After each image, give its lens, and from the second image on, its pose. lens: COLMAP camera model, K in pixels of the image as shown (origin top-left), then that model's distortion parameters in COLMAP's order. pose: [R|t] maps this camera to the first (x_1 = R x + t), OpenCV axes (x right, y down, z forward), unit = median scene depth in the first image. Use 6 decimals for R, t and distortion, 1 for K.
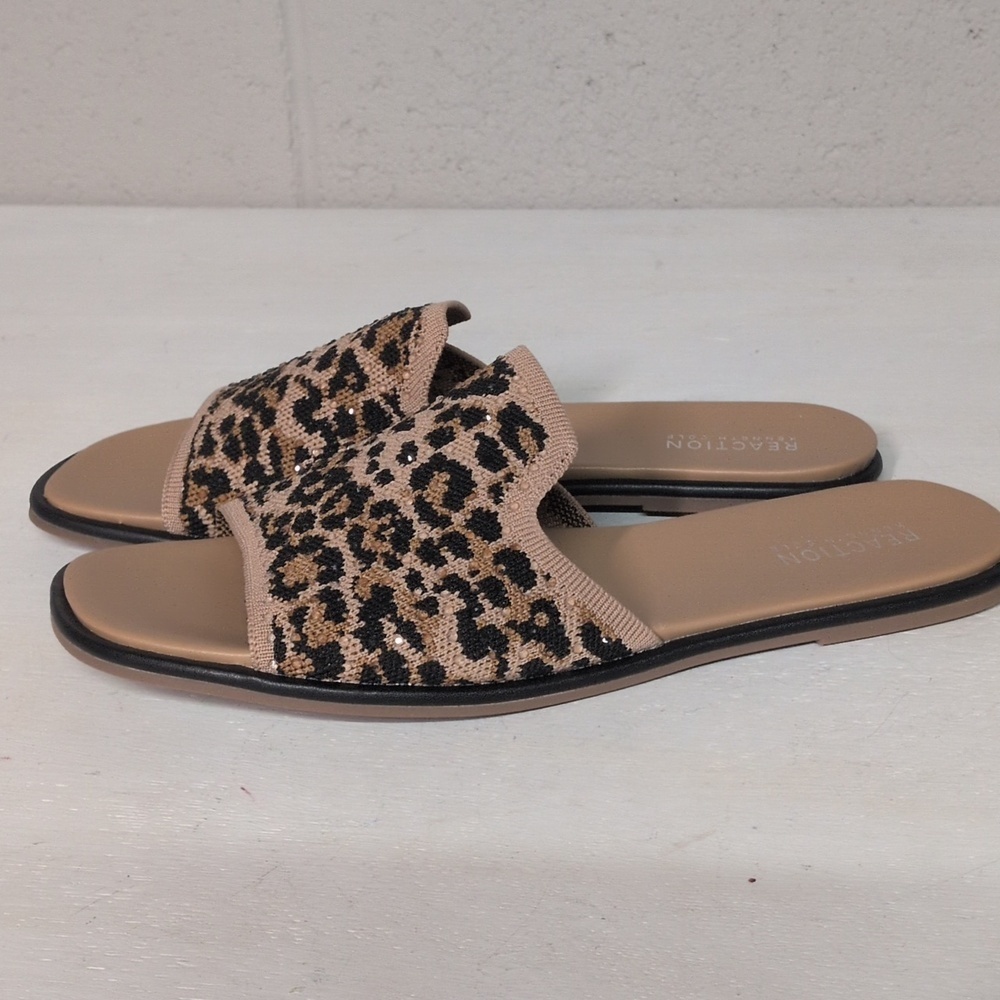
lens RADIAL K [[1689.8, 0, 500.0], [0, 1689.8, 500.0], [0, 0, 1]] dist [0.131148, -0.353775]
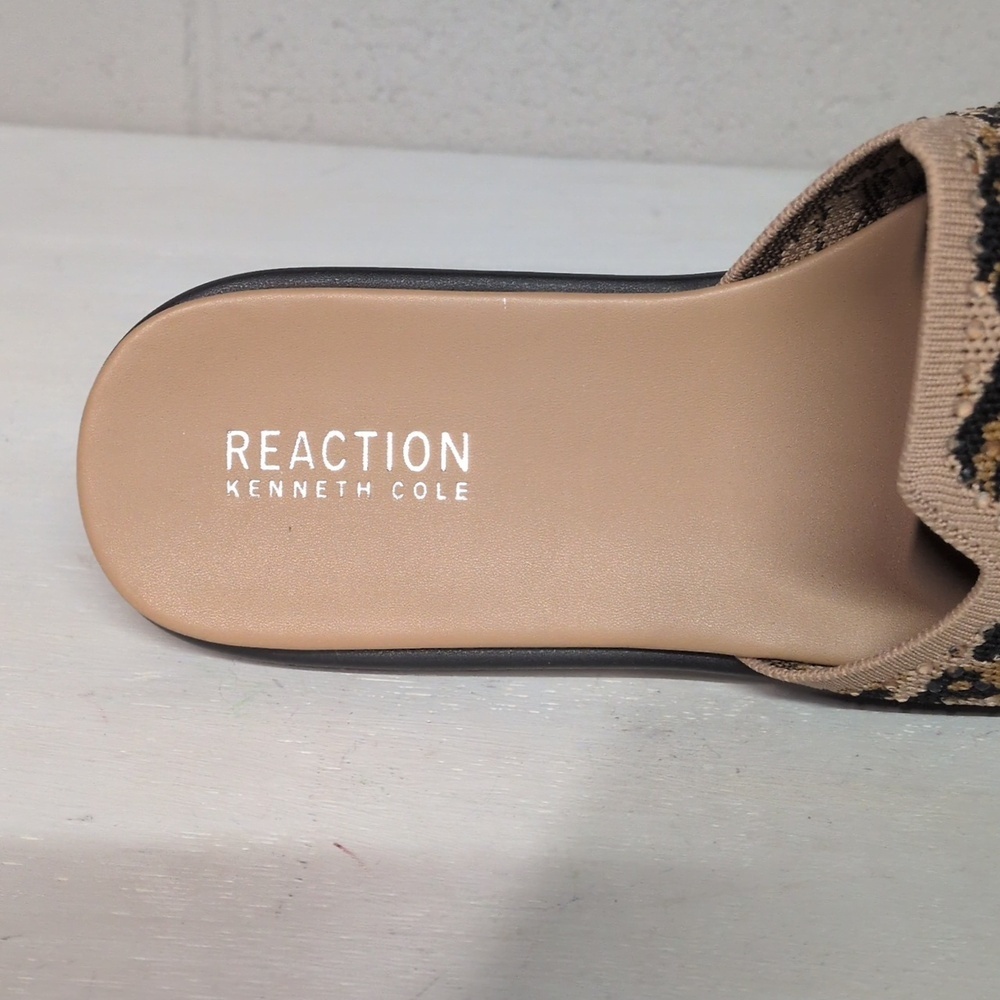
lens RADIAL K [[1689.8, 0, 500.0], [0, 1689.8, 500.0], [0, 0, 1]] dist [0.131148, -0.353775]
pose [[0.988987, 0.035226, 0.143752, -0.087975], [-0.030384, 0.998899, -0.035737, 0.030506], [-0.144853, 0.030975, 0.988968, 0.177583]]
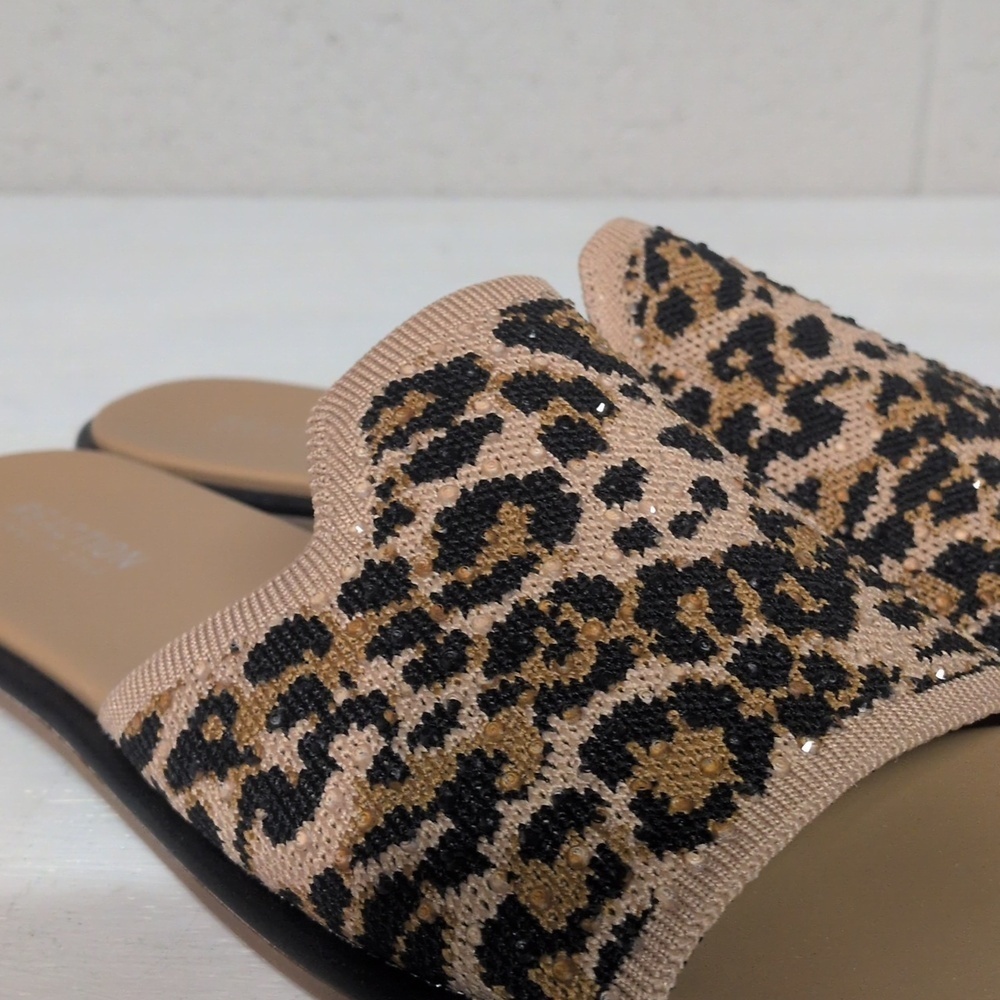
lens RADIAL K [[1689.8, 0, 500.0], [0, 1689.8, 500.0], [0, 0, 1]] dist [0.131148, -0.353775]
pose [[0.659441, 0.415255, -0.626658, 0.223101], [-0.741087, 0.219153, -0.634635, 0.176347], [-0.126202, 0.882913, 0.452259, 0.331194]]
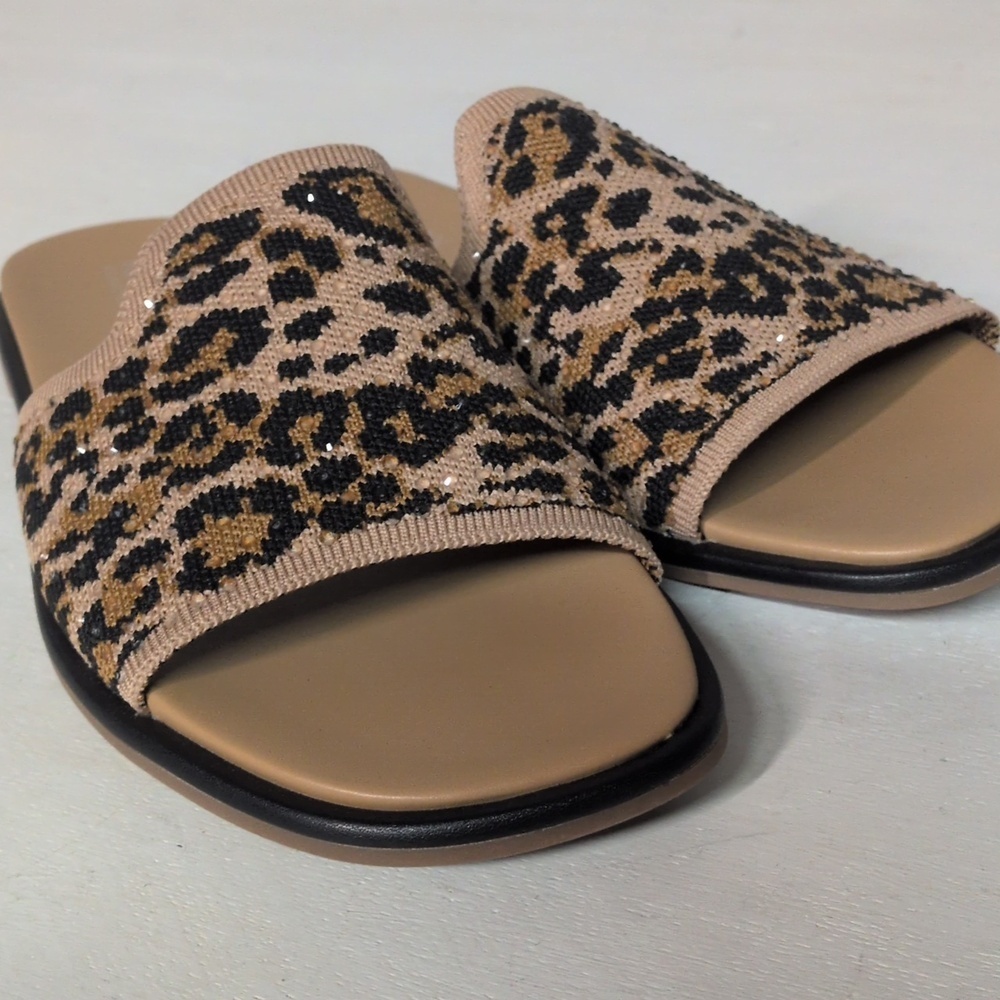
lens RADIAL K [[1689.8, 0, 500.0], [0, 1689.8, 500.0], [0, 0, 1]] dist [0.131148, -0.353775]
pose [[0.318563, 0.605884, -0.728987, 0.362970], [-0.947295, 0.175979, -0.267700, 0.055786], [-0.033908, 0.775846, 0.630011, 0.249336]]
